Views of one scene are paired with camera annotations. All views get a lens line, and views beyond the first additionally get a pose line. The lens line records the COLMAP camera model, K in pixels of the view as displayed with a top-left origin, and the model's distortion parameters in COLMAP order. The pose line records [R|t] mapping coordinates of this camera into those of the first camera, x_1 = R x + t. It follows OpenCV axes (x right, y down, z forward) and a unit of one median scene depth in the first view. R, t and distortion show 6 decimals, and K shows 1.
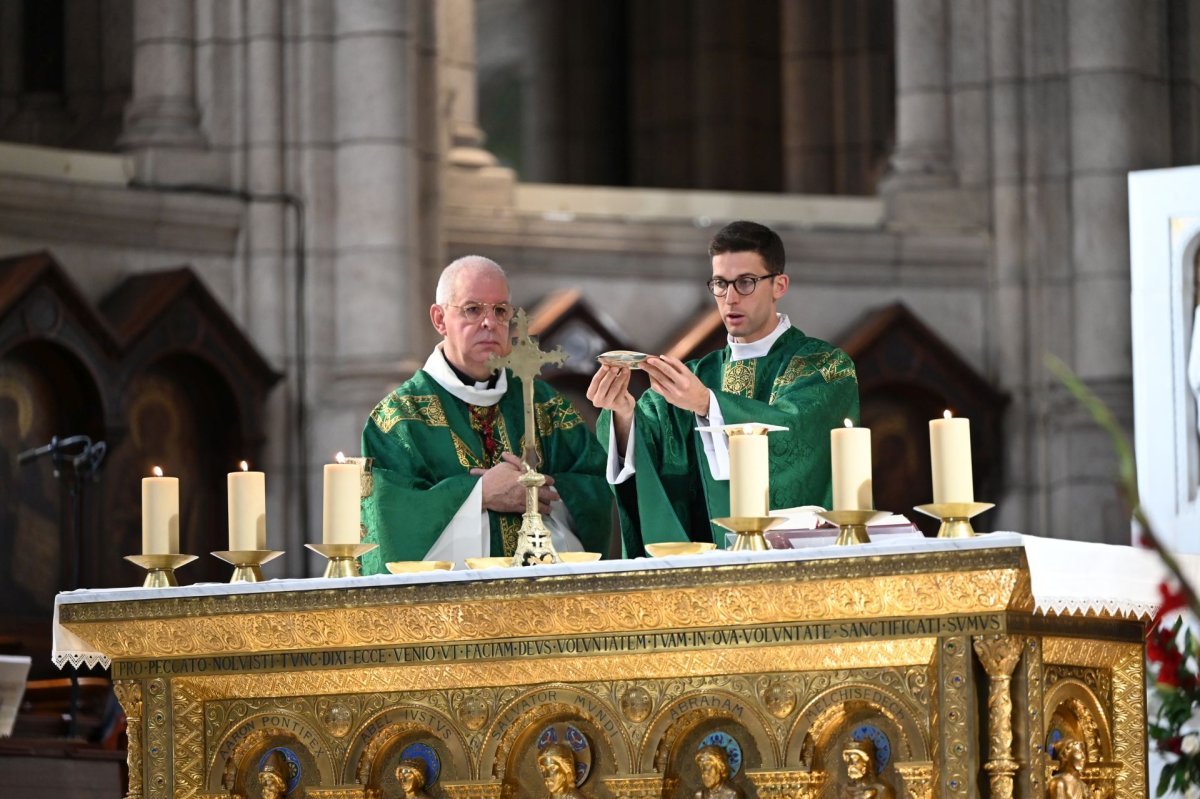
lens RADIAL K [[6118.5, 0, 601.5], [0, 6118.5, 399.5], [0, 0, 1]] dist [0.045208, 0.000000]
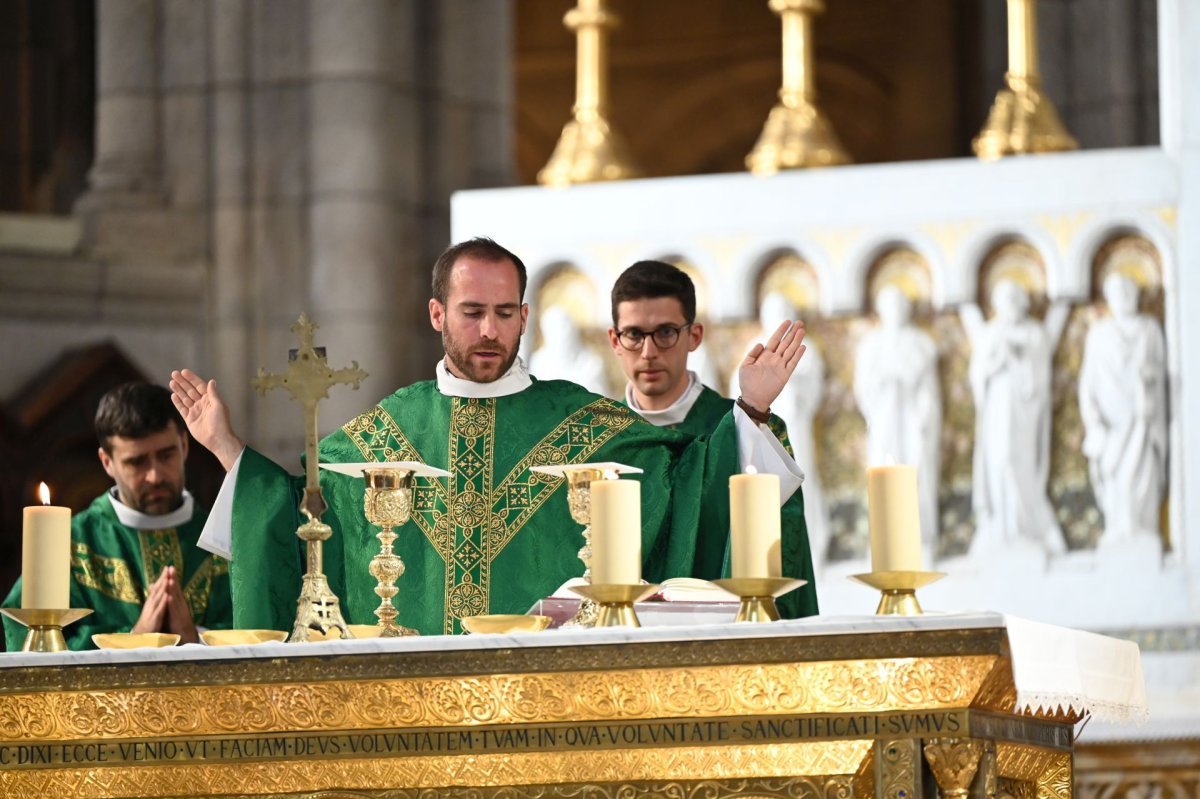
lens RADIAL K [[6744.5, 0, 601.2], [0, 6744.5, 399.8], [0, 0, 1]] dist [-0.134478, 0.000000]
pose [[0.977713, 0.025586, 0.208381, -0.150240], [-0.023126, 0.999631, -0.014231, 0.007405], [-0.208668, 0.009095, 0.977944, 0.141394]]
